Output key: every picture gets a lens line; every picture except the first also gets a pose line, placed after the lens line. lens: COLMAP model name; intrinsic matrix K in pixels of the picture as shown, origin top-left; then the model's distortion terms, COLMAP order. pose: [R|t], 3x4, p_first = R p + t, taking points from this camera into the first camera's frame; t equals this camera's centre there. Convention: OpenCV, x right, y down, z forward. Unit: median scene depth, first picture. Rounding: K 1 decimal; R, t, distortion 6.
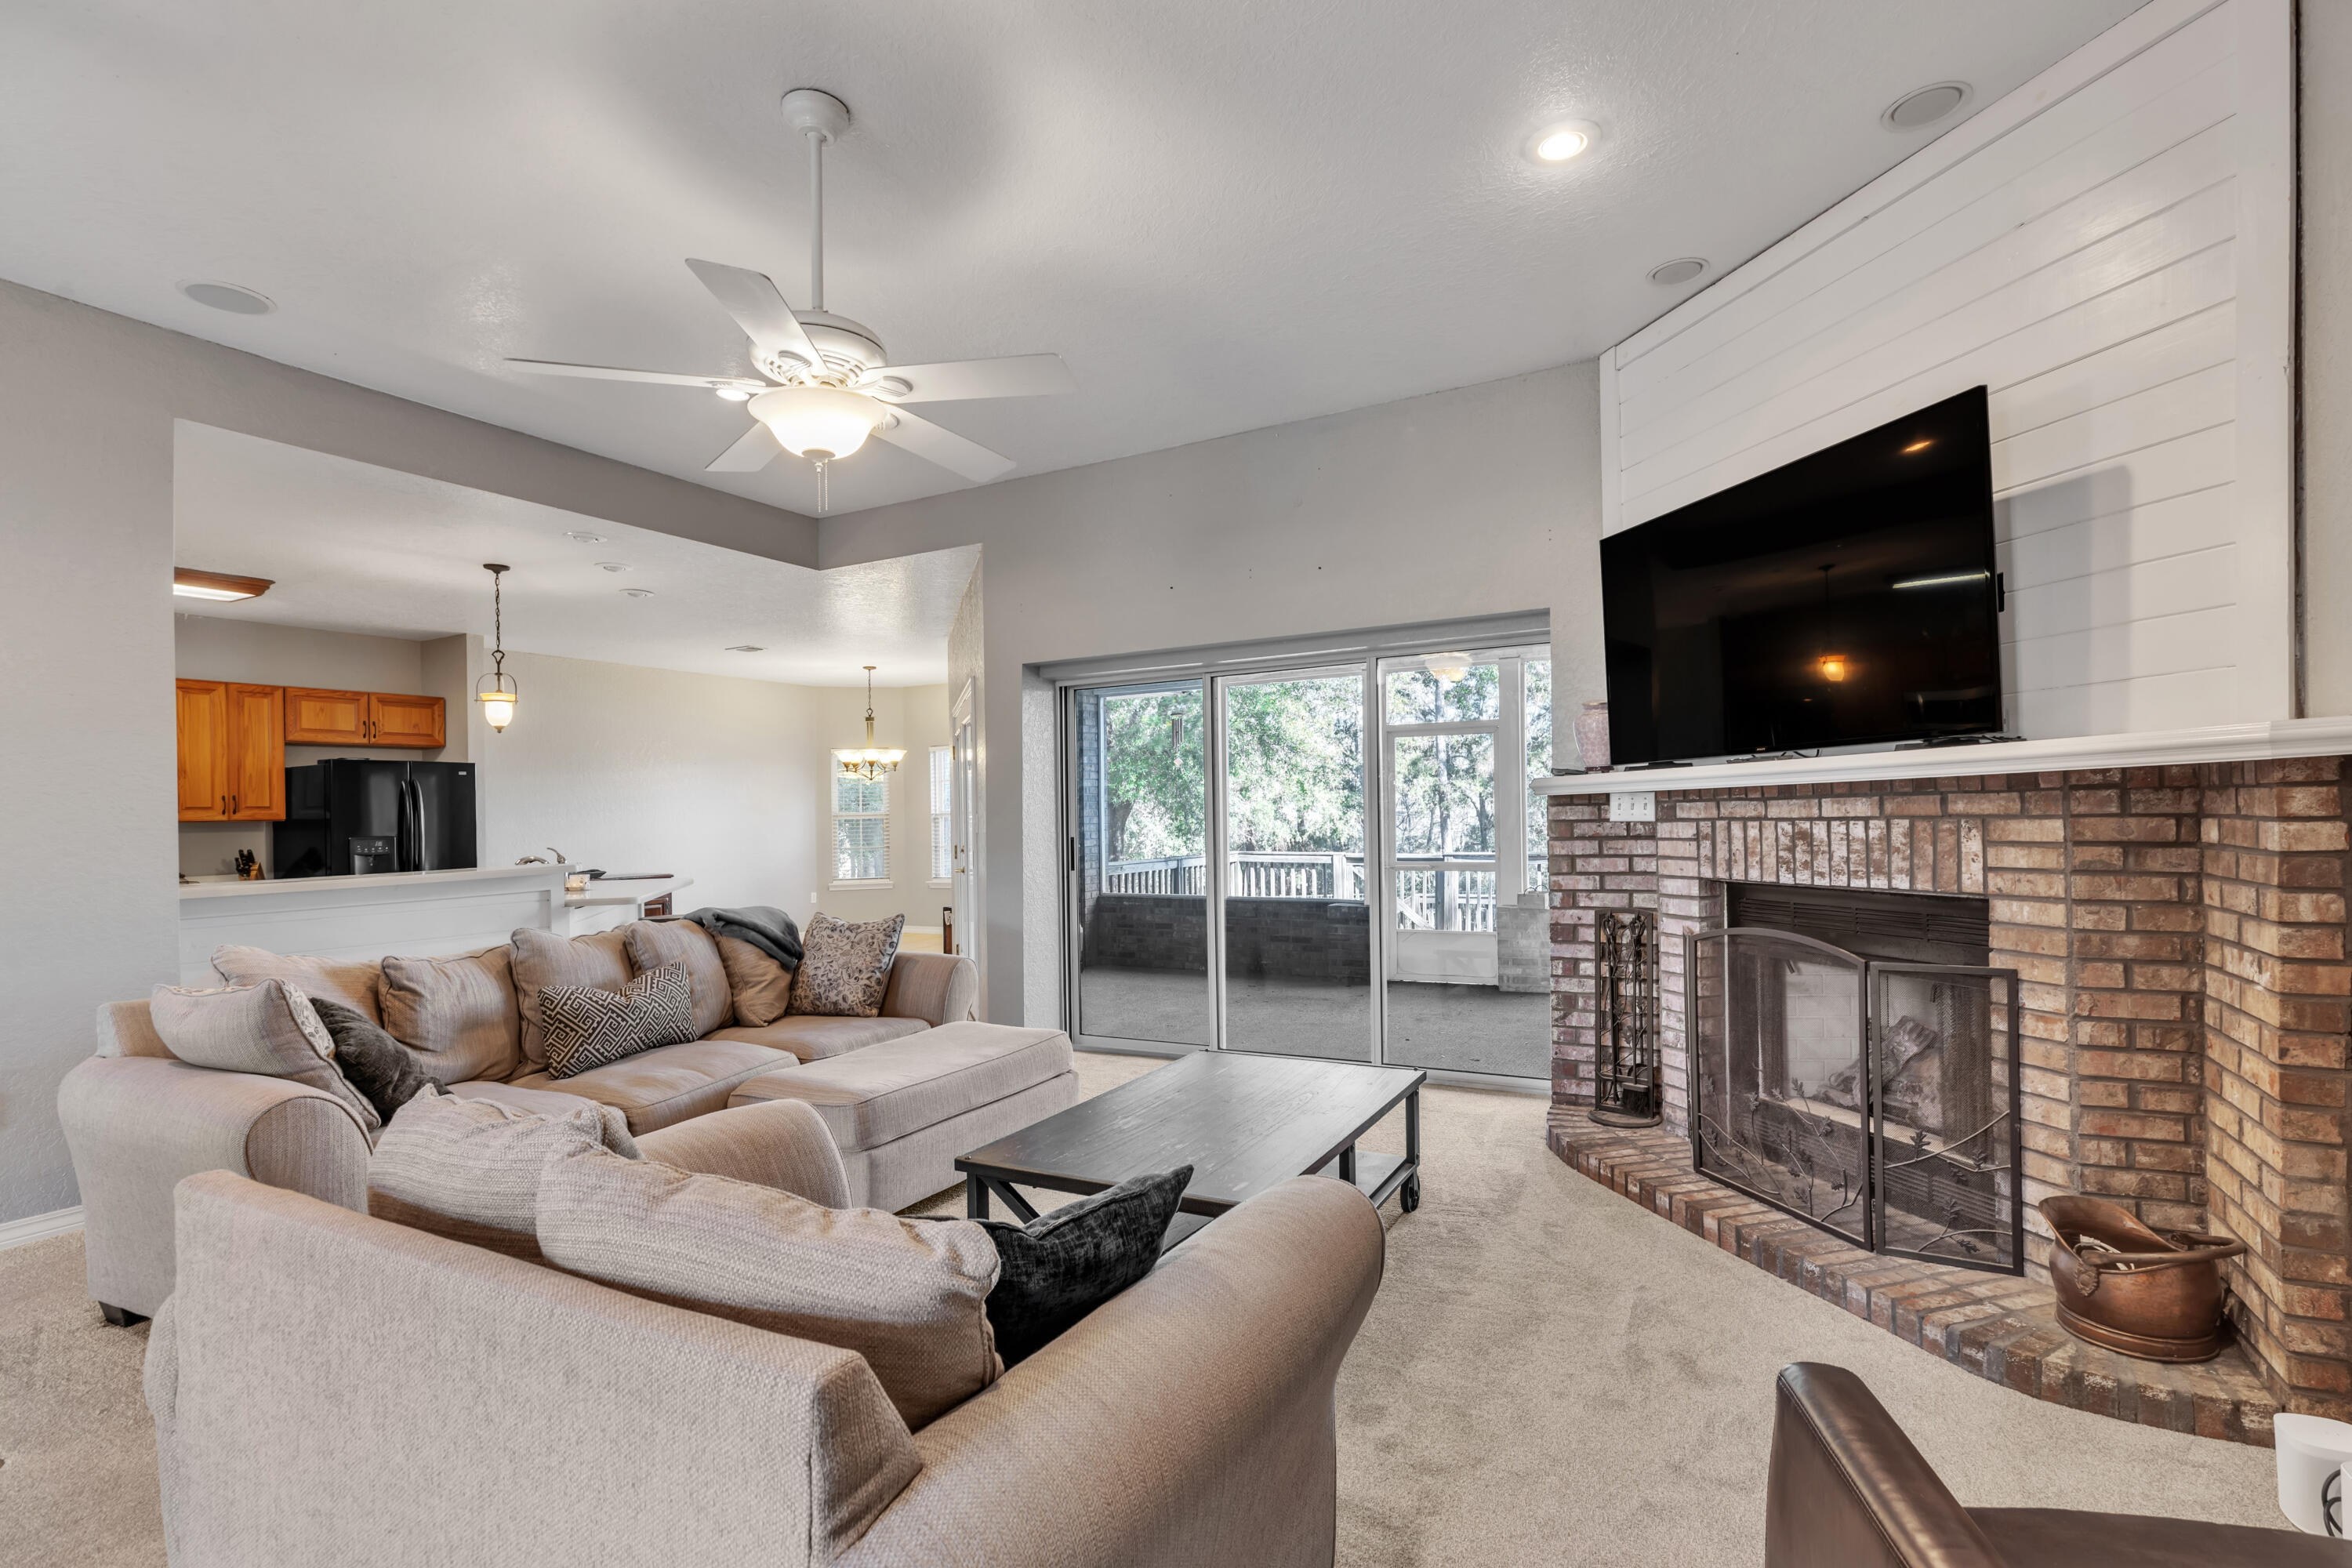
lens RADIAL K [[1086.7, 0, 1202.1], [0, 1086.7, 819.9], [0, 0, 1]] dist [0.001178, 0.001269]
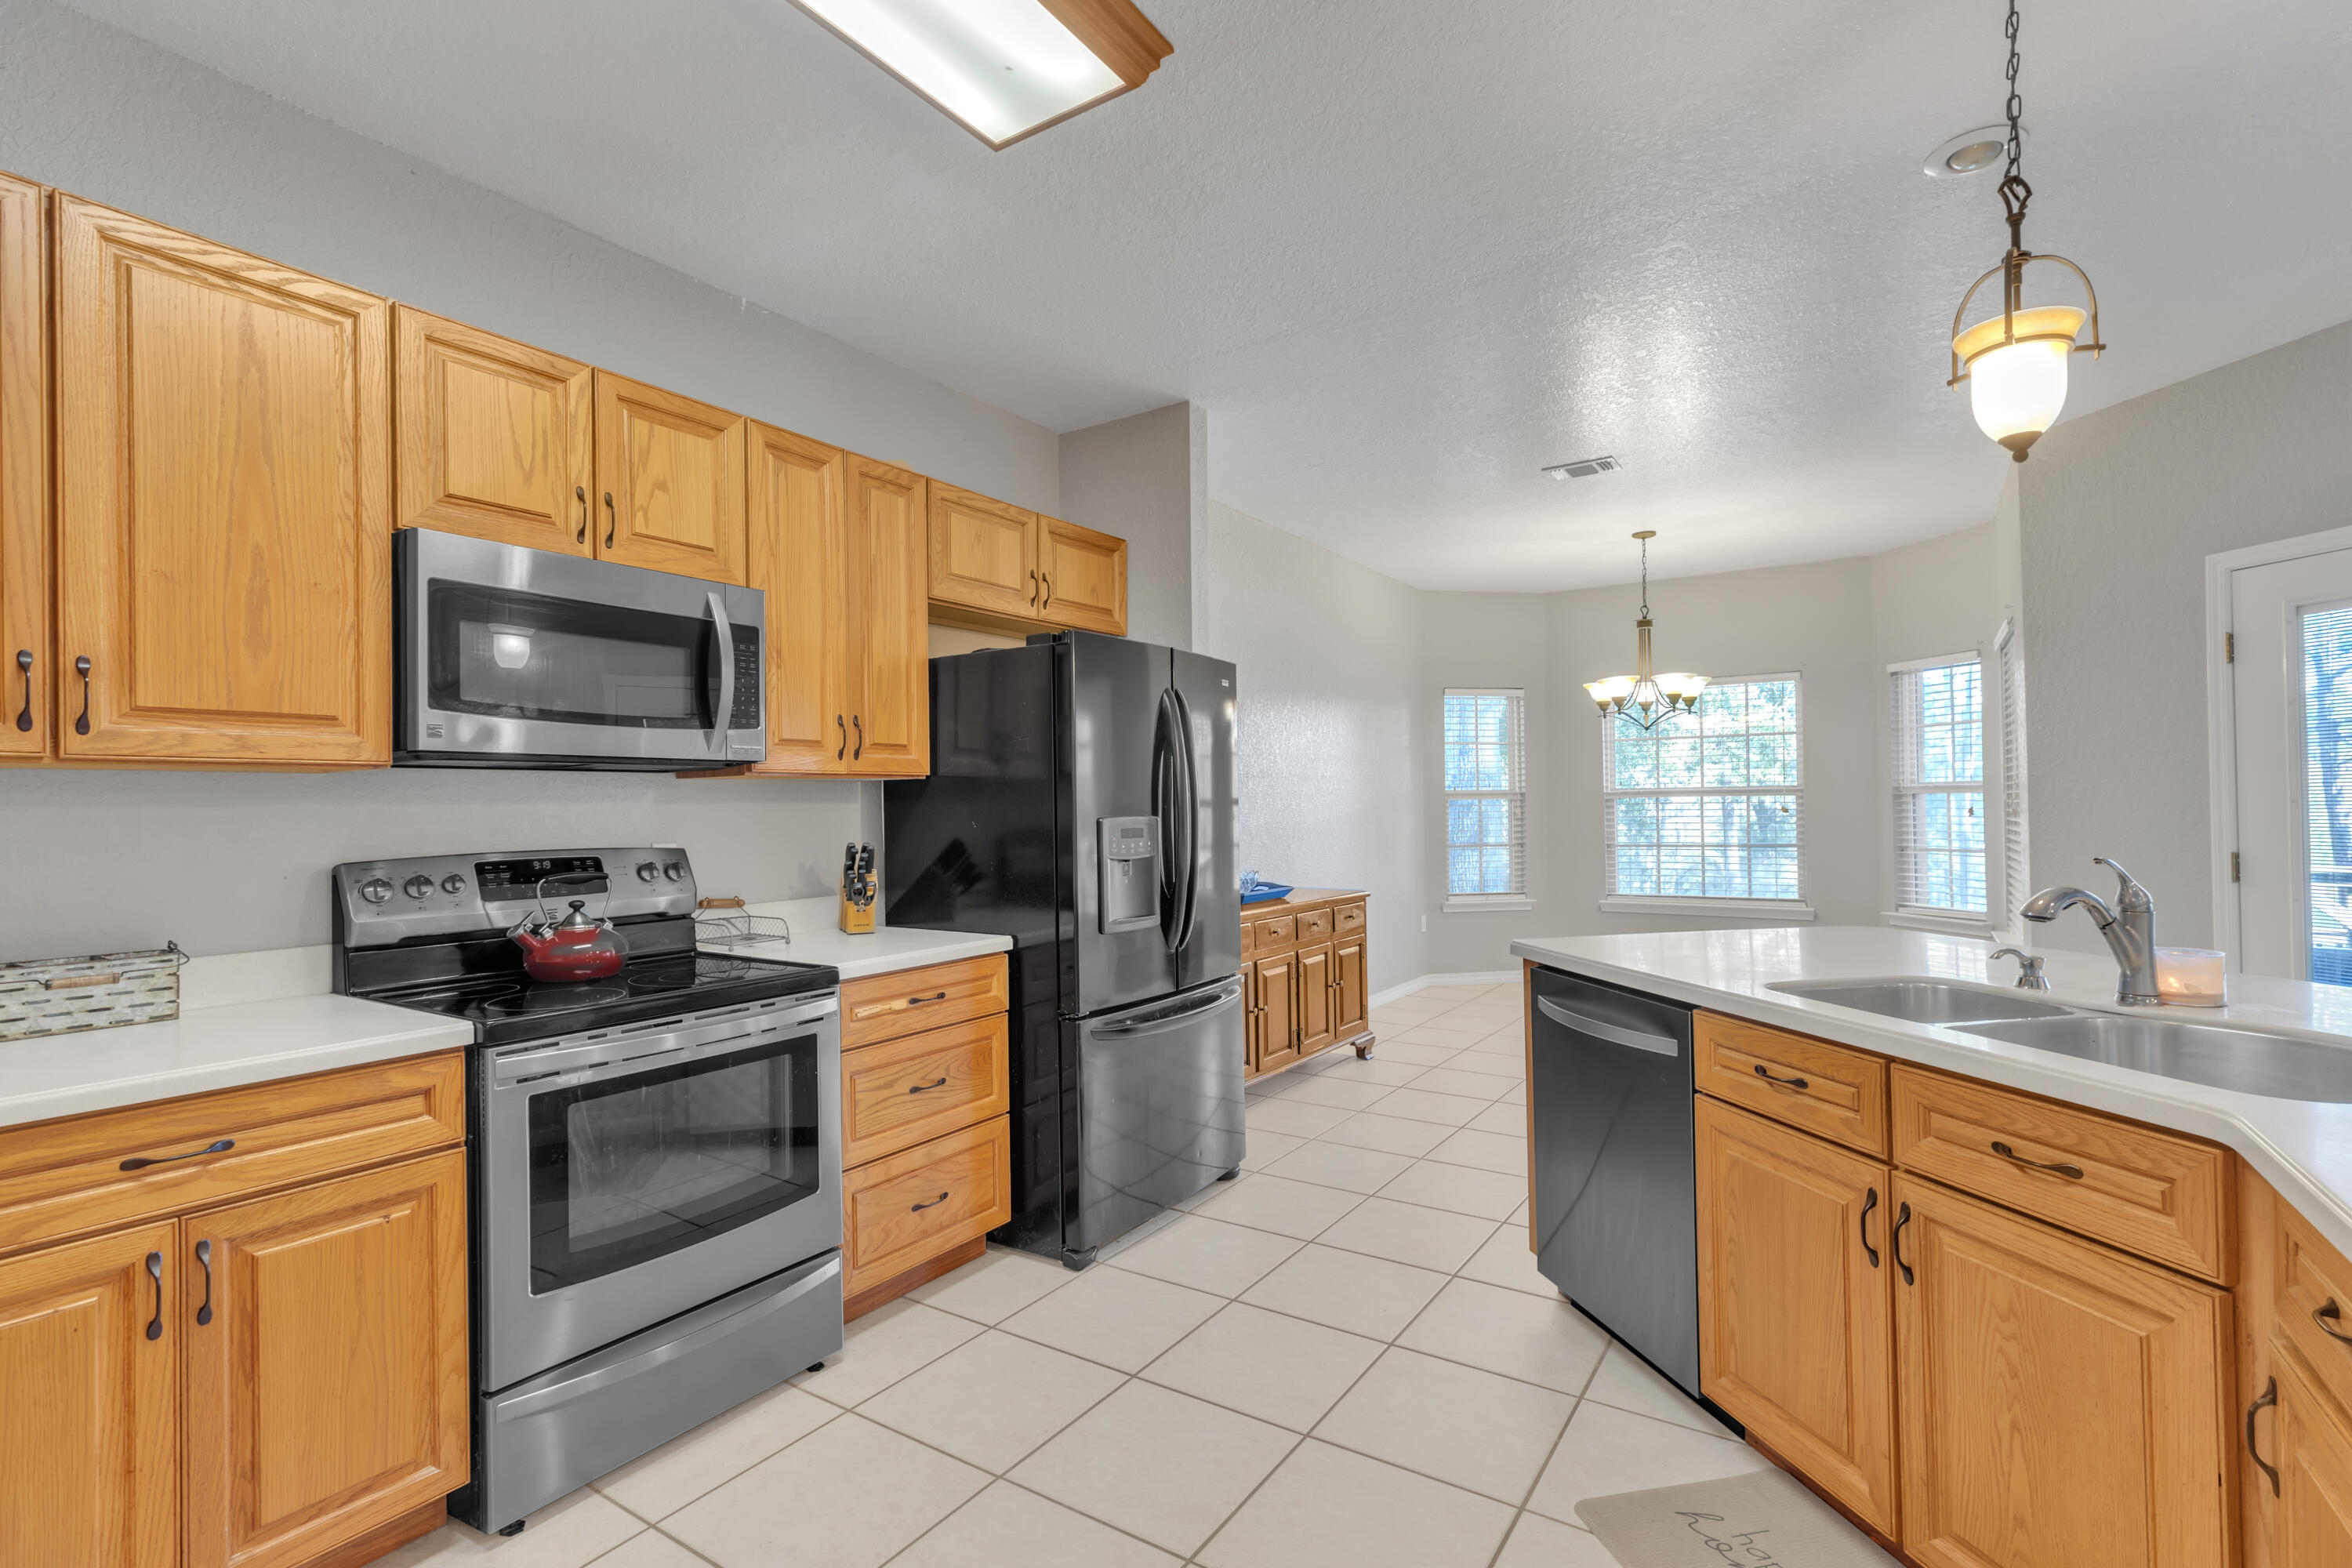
lens RADIAL K [[1086.7, 0, 1215.5], [0, 1086.7, 824.1], [0, 0, 1]] dist [0.001178, 0.001269]
pose [[0.995716, 0.012779, -0.091574, -0.683387], [-0.011885, 0.999876, 0.010301, 0.013054], [0.091694, -0.009169, 0.995745, 0.569358]]
